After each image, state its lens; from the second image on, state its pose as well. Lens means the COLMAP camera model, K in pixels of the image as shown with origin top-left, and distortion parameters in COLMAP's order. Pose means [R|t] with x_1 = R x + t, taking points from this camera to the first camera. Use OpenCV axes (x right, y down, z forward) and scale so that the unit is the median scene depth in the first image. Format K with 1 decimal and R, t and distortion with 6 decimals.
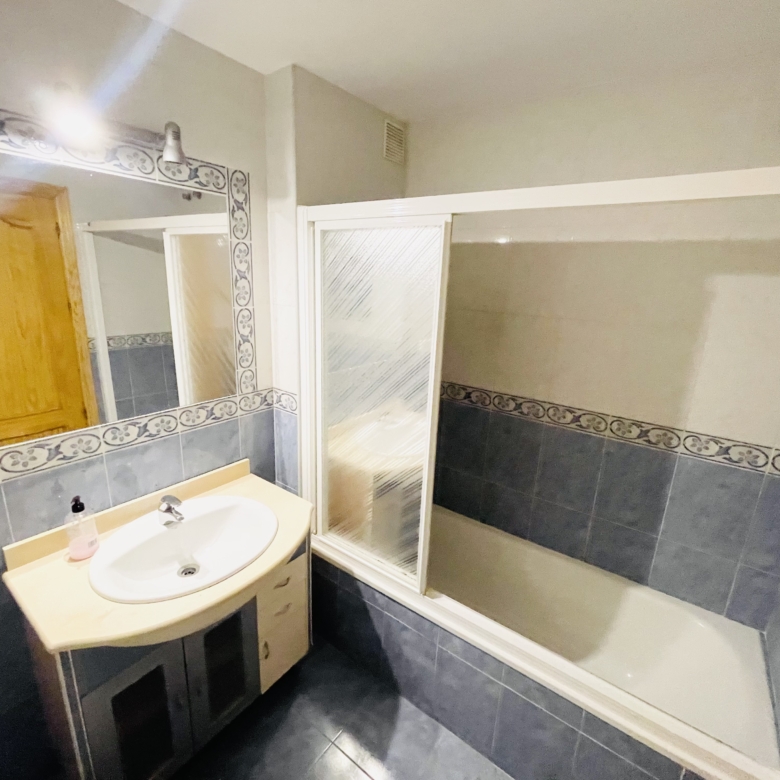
lens RADIAL K [[422.9, 0, 387.9], [0, 422.9, 384.9], [0, 0, 1]] dist [-0.008000, 0.003631]
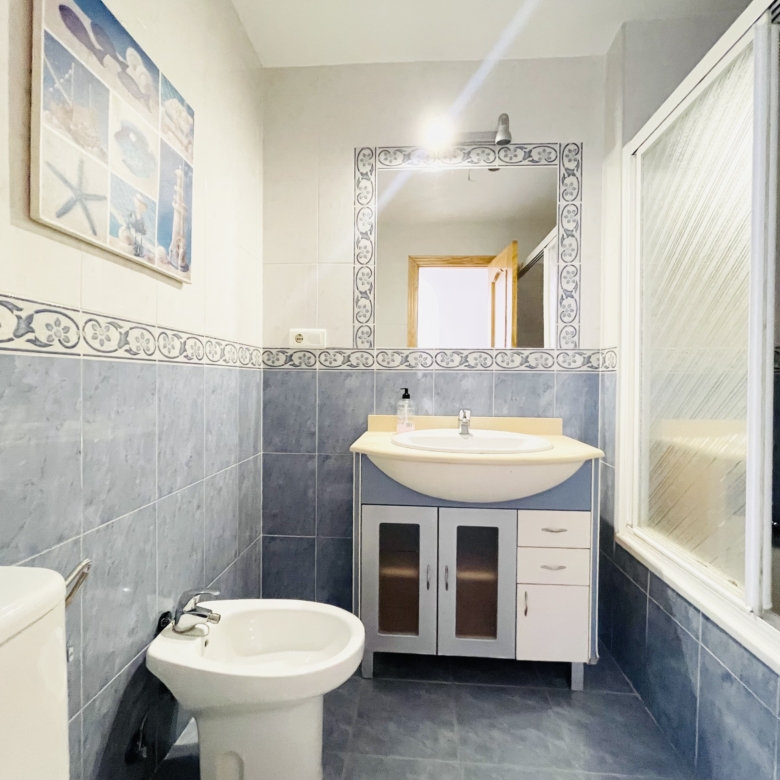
lens RADIAL K [[422.9, 0, 387.9], [0, 422.9, 384.9], [0, 0, 1]] dist [-0.008000, 0.003631]
pose [[0.528668, -0.029252, -0.848325, 0.301630], [-0.212404, 0.963052, -0.165576, 0.377323], [0.821824, 0.267723, 0.502921, 0.193342]]
